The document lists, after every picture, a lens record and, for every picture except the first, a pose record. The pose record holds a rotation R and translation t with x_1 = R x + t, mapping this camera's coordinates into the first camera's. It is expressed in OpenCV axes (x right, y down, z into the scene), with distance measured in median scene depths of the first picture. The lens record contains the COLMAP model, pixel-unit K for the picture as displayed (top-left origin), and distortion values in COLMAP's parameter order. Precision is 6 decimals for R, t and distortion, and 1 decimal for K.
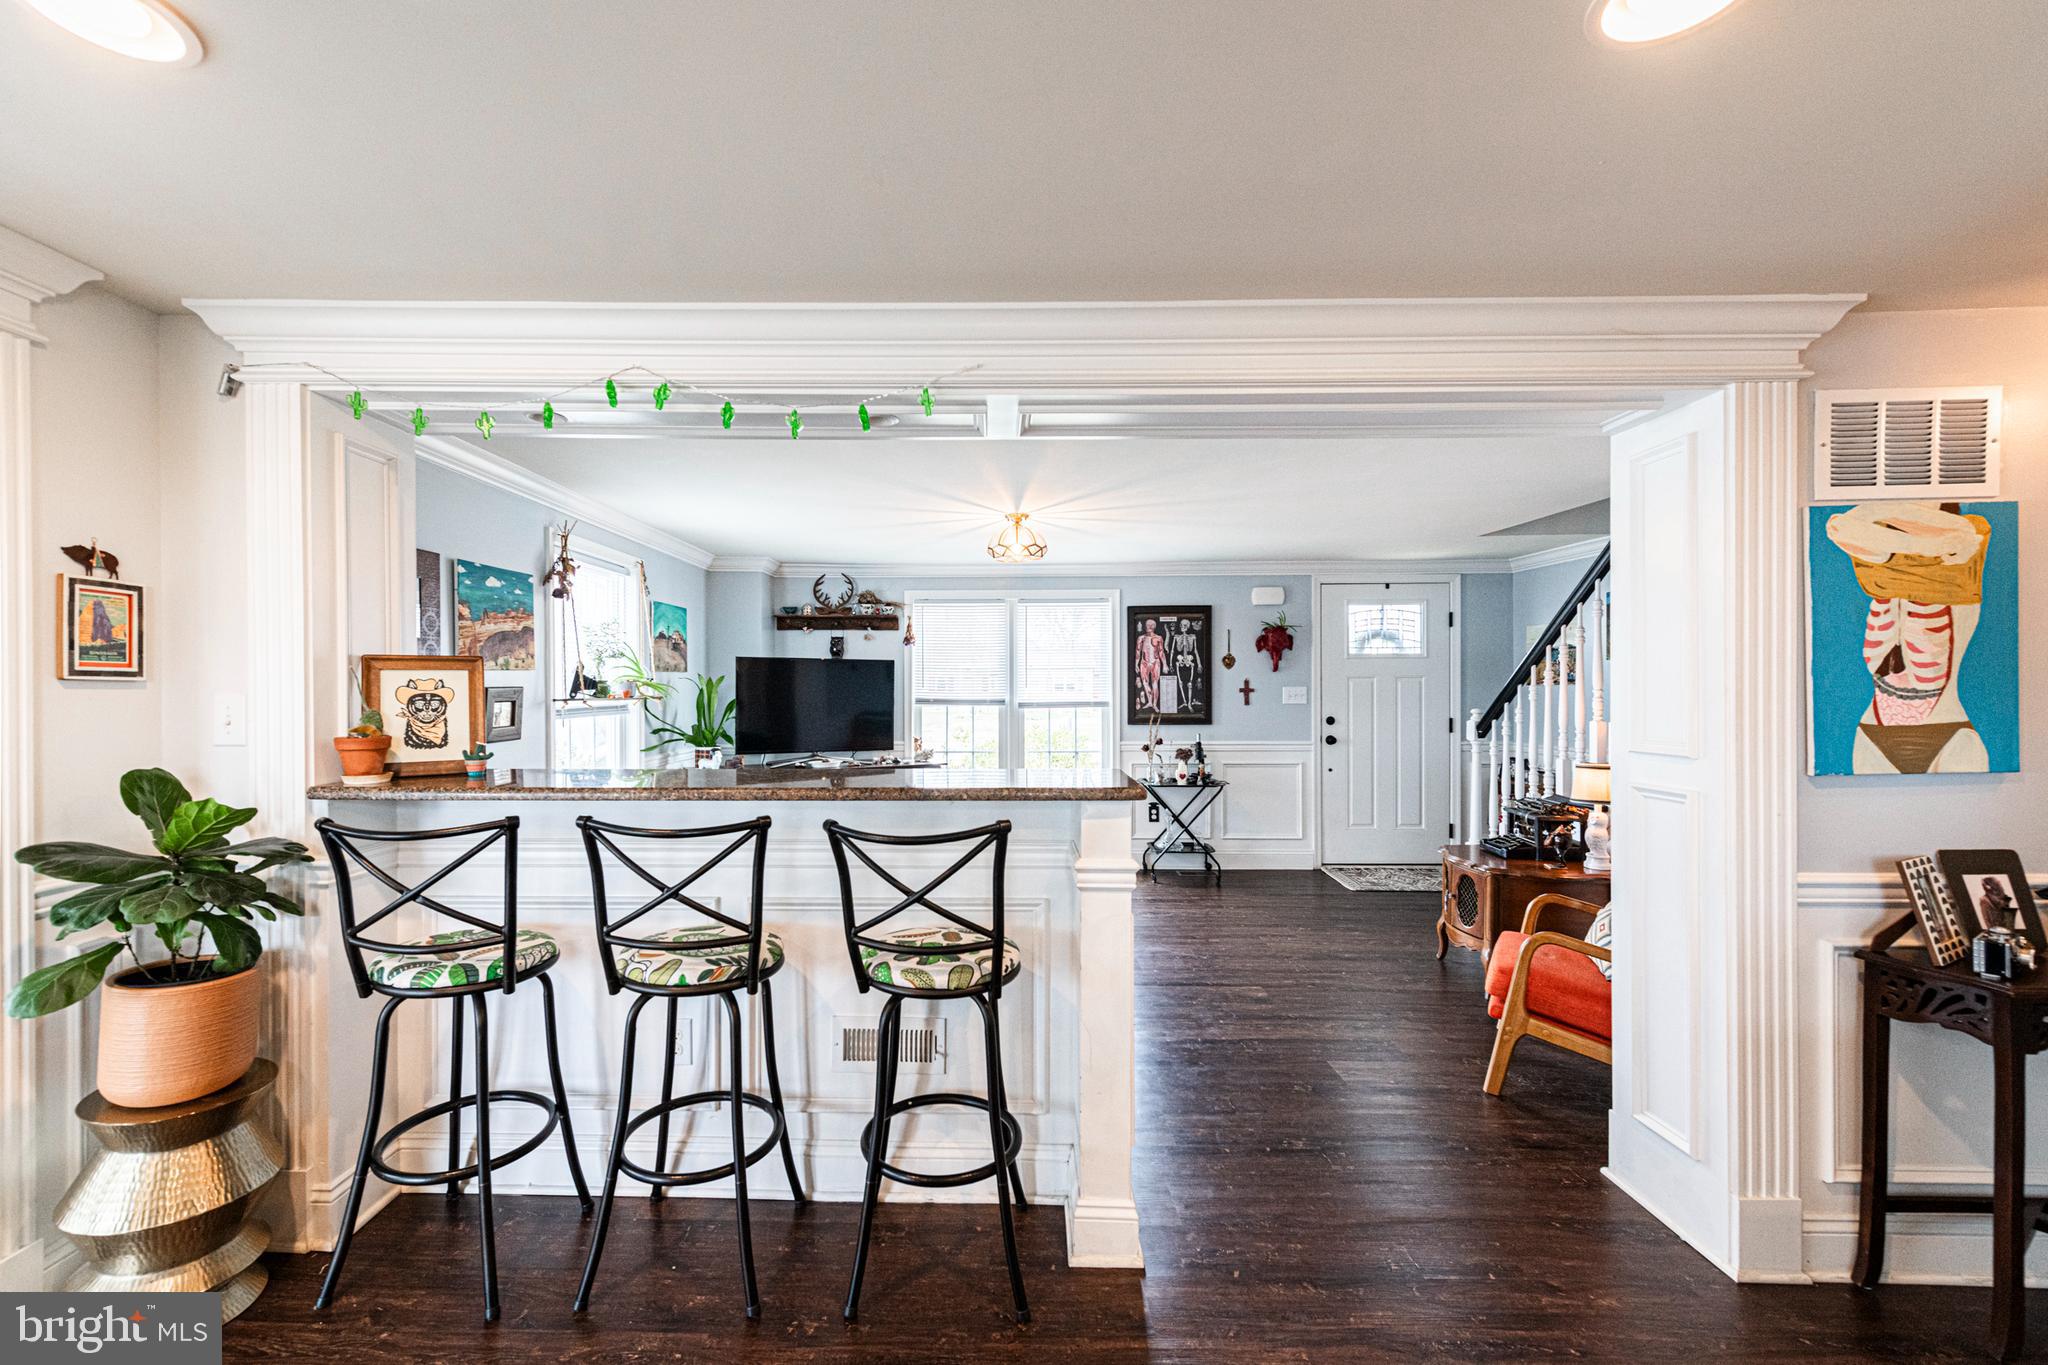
lens RADIAL K [[825.4, 0, 976.3], [0, 825.4, 692.6], [0, 0, 1]] dist [0.003415, -0.000138]
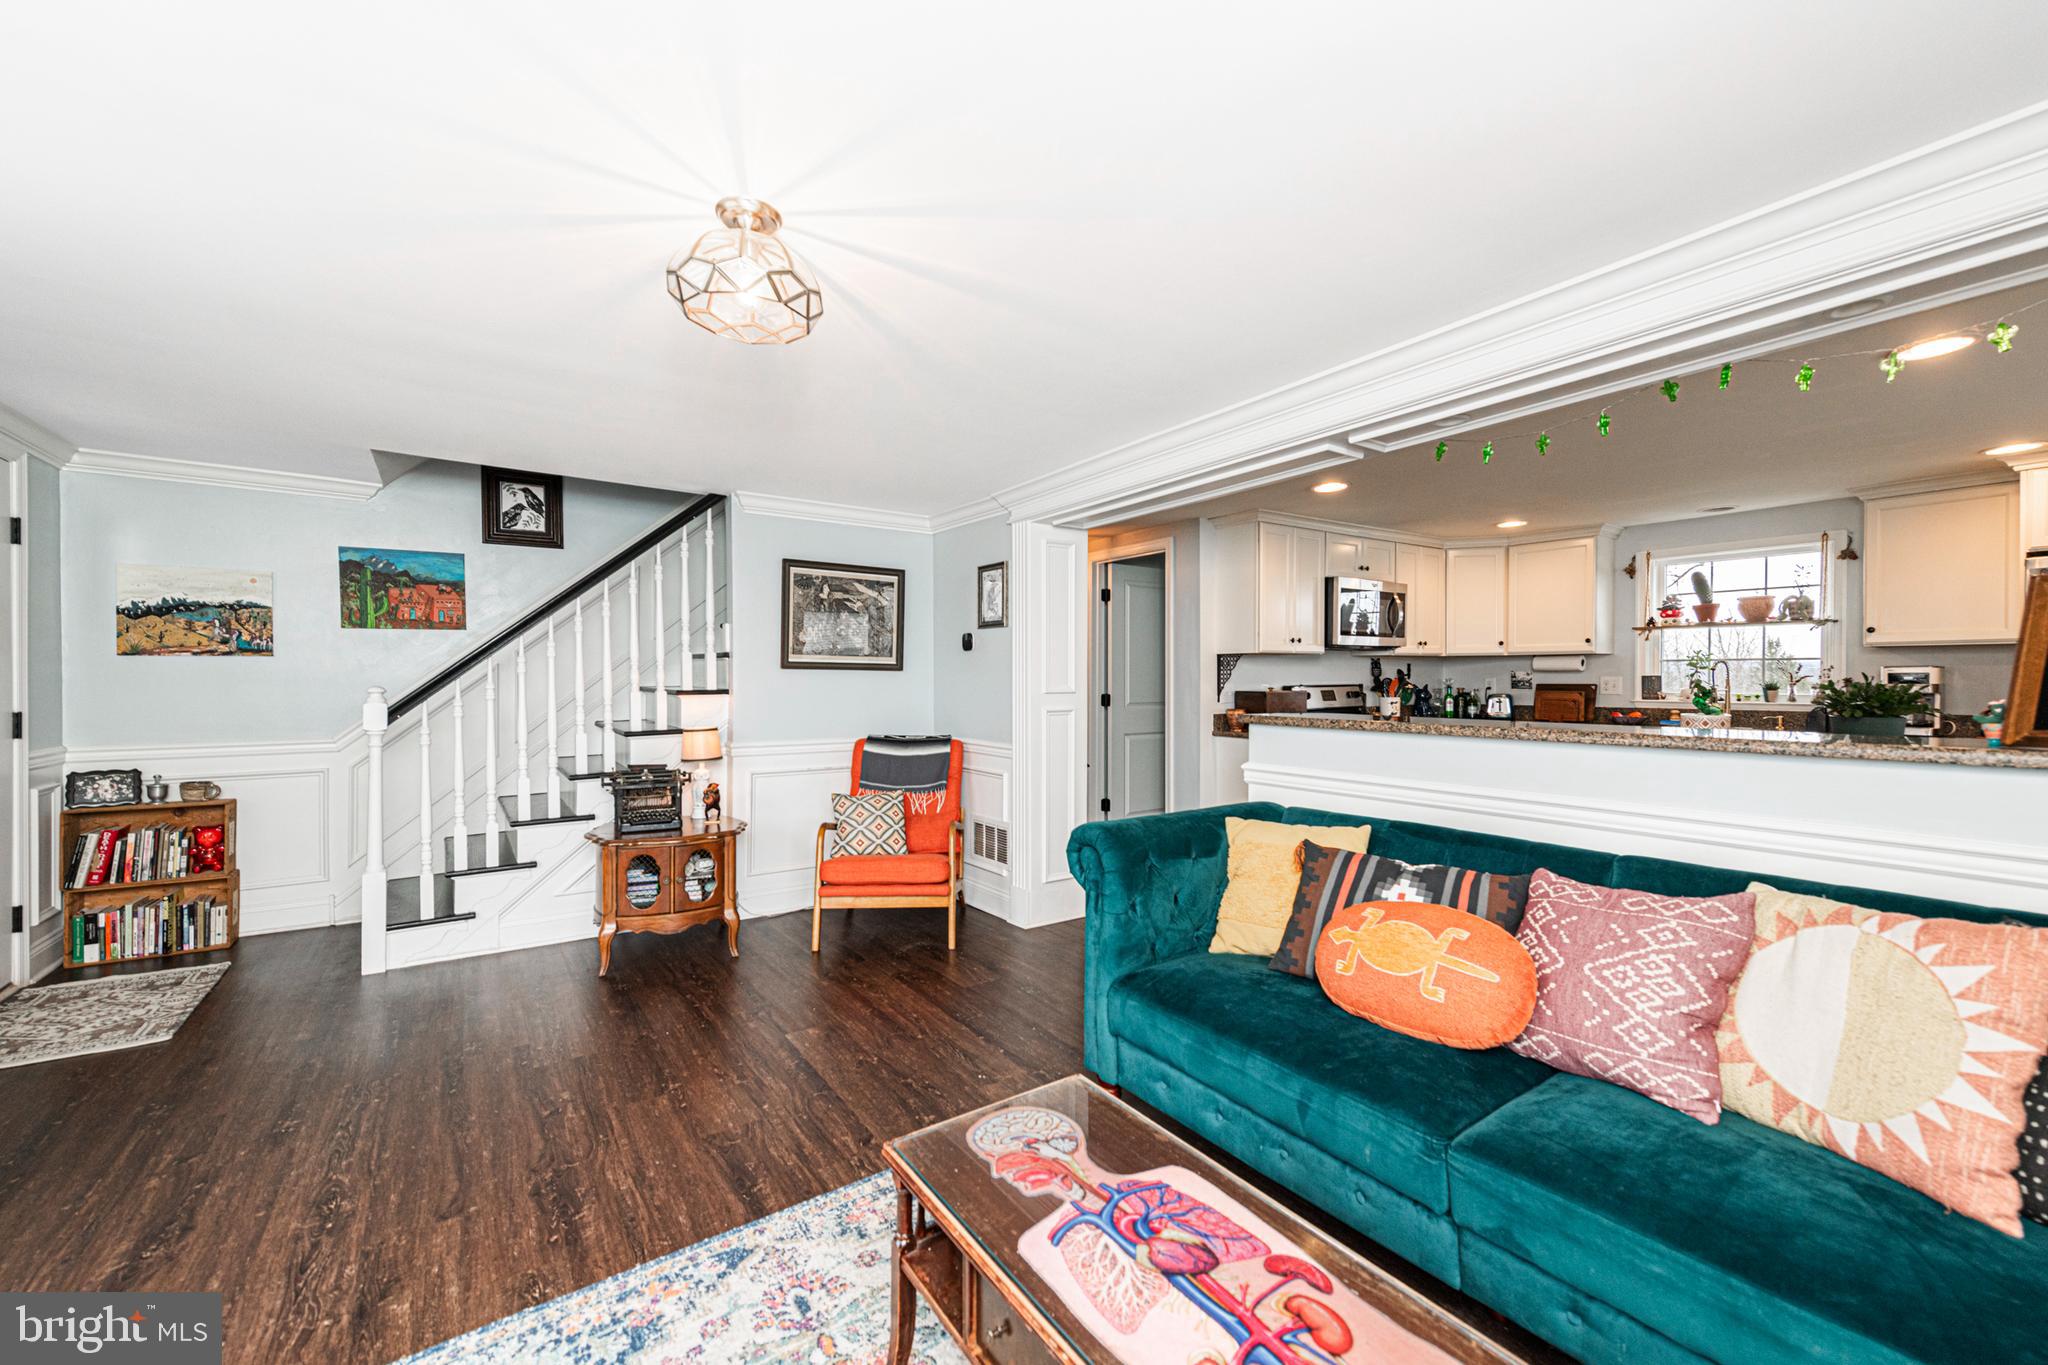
lens RADIAL K [[799.6, 0, 1025.9], [0, 799.6, 686.8], [0, 0, 1]] dist [0.017077, -0.004791]
pose [[-0.591151, -0.005948, 0.806539, -0.263537], [0.007123, 0.999895, 0.012594, 0.012810], [-0.806529, 0.013190, -0.591047, 0.829708]]
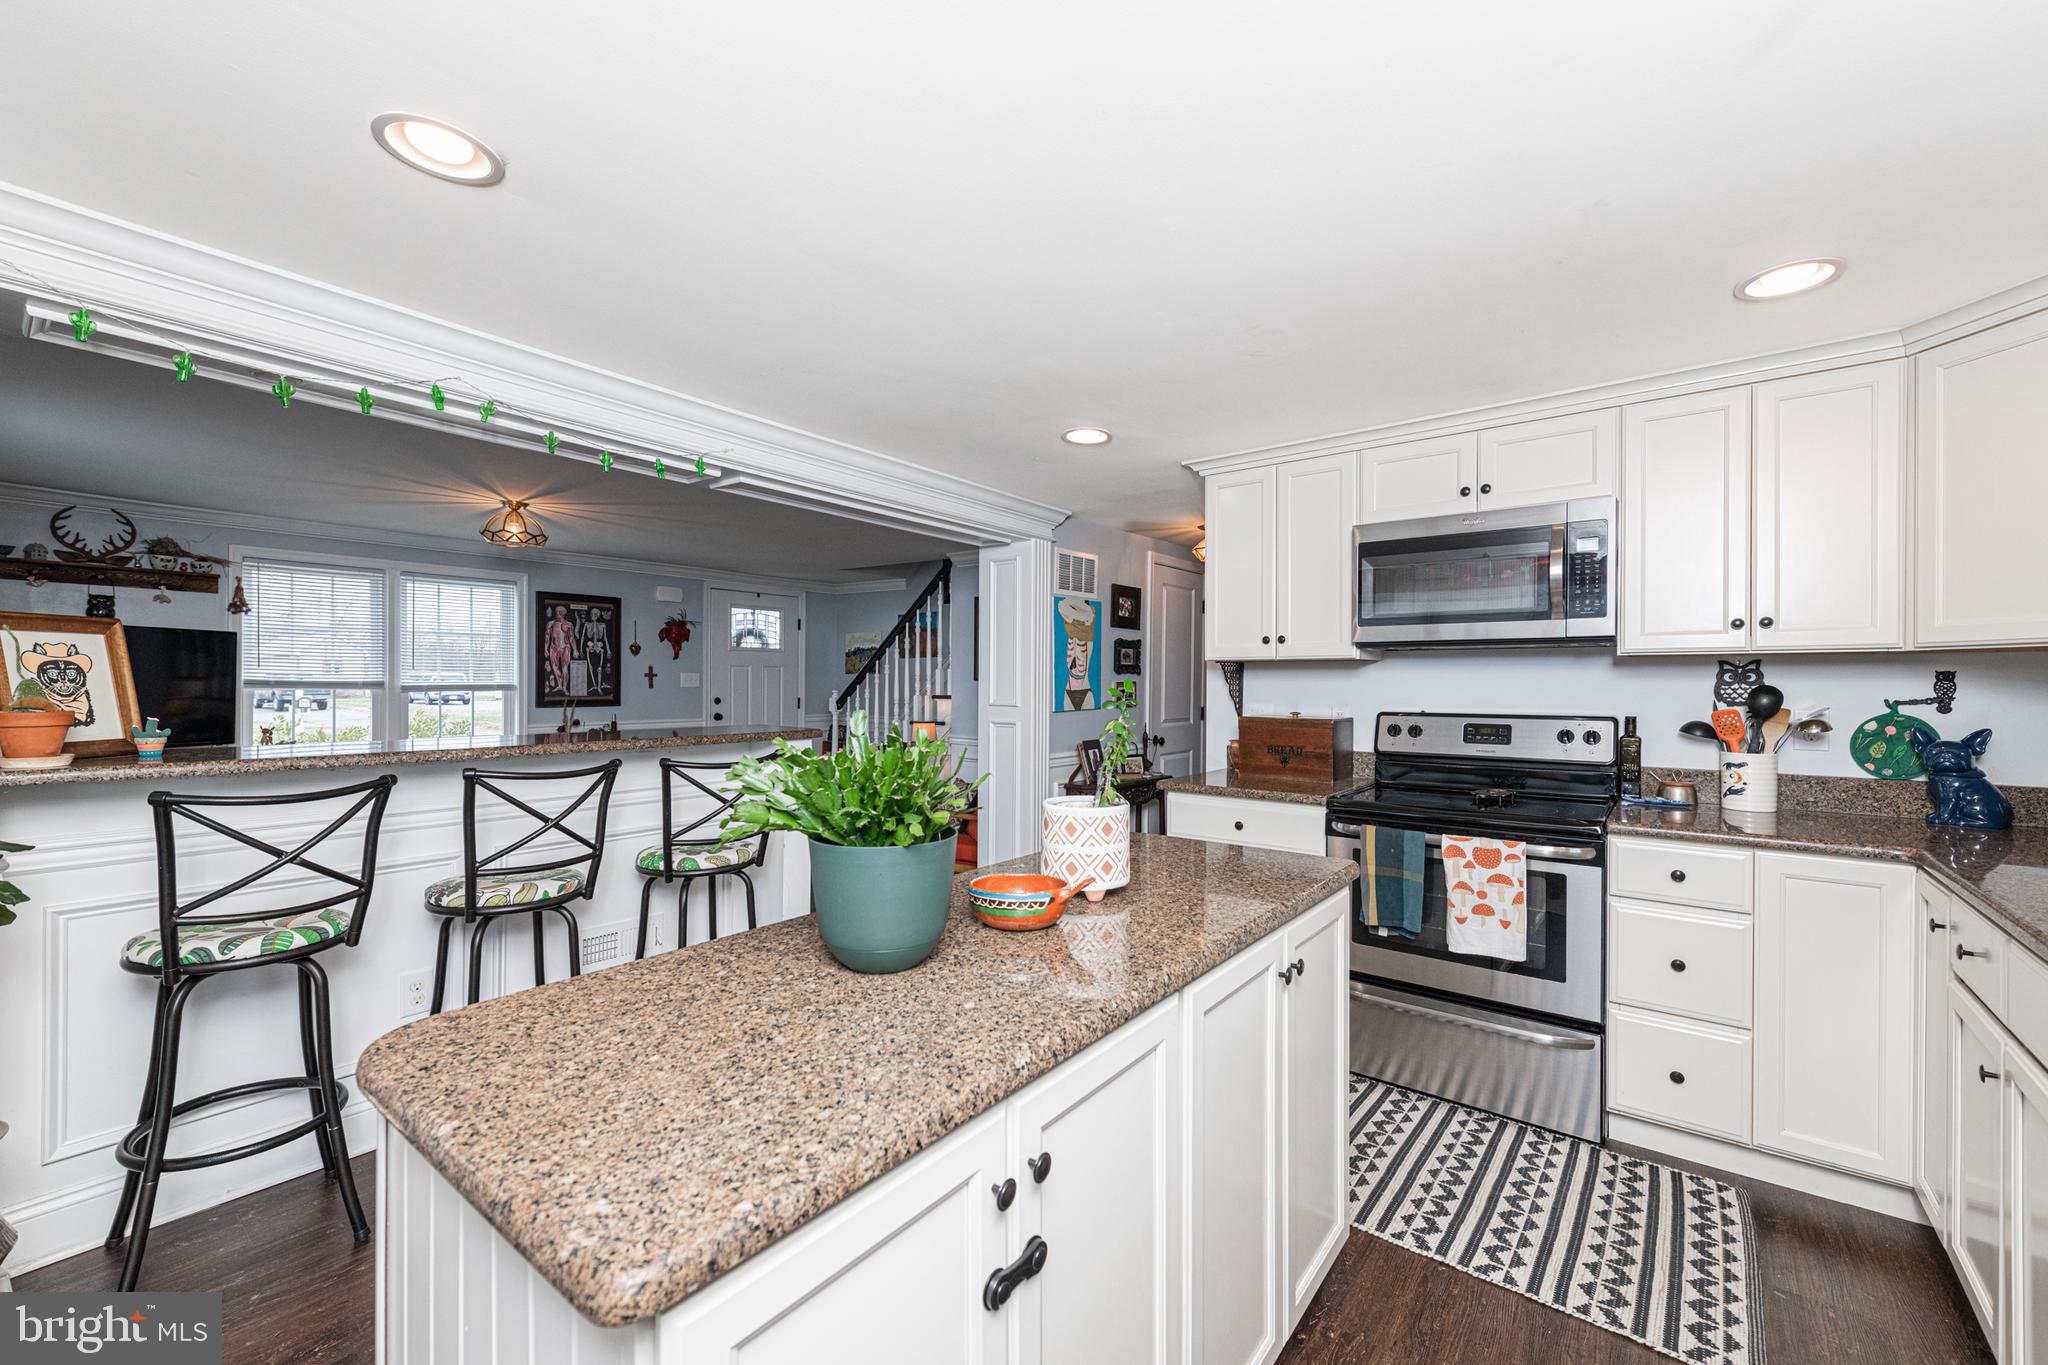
lens RADIAL K [[823.9, 0, 1041.1], [0, 823.9, 688.1], [0, 0, 1]] dist [0.017647, -0.006035]
pose [[0.586599, -0.000662, 0.809877, -0.299184], [-0.005028, 0.999977, 0.004459, 0.007796], [-0.809862, -0.006687, 0.586582, -0.111361]]
